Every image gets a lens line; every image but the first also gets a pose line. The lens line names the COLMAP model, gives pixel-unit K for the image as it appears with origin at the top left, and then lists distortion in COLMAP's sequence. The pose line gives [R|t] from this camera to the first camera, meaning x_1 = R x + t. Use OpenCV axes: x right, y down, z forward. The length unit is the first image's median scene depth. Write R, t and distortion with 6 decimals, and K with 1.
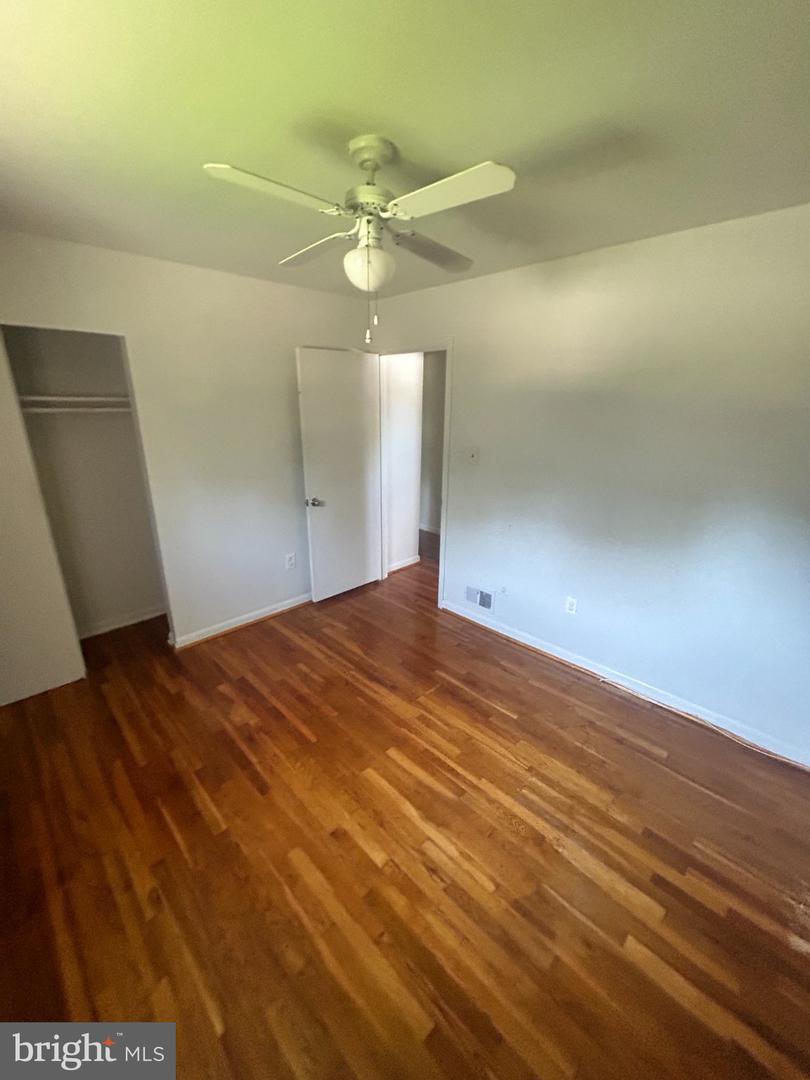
lens RADIAL K [[435.9, 0, 405.0], [0, 435.9, 540.0], [0, 0, 1]] dist [0.000156, 0.000262]
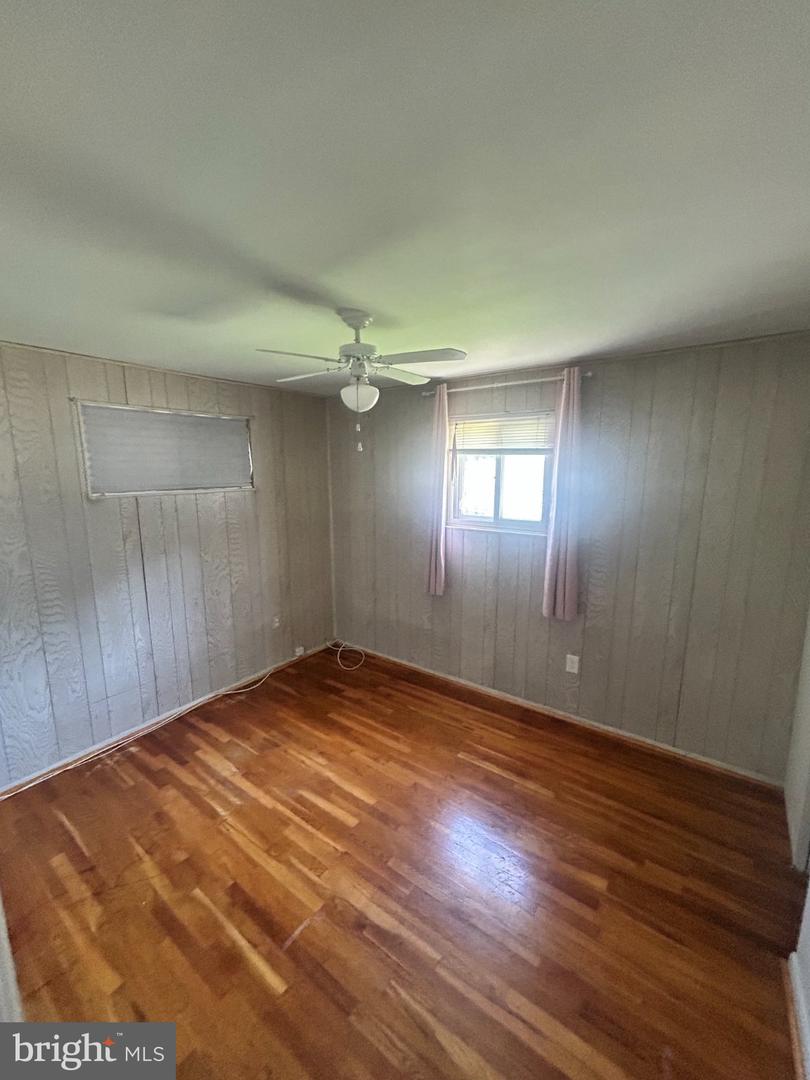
lens RADIAL K [[435.9, 0, 405.0], [0, 435.9, 540.0], [0, 0, 1]] dist [0.000156, 0.000262]
pose [[-0.987584, 0.023782, -0.155280, -0.008154], [-0.051361, 0.885264, 0.462244, -0.655420], [0.148457, 0.464480, -0.873052, 1.833827]]
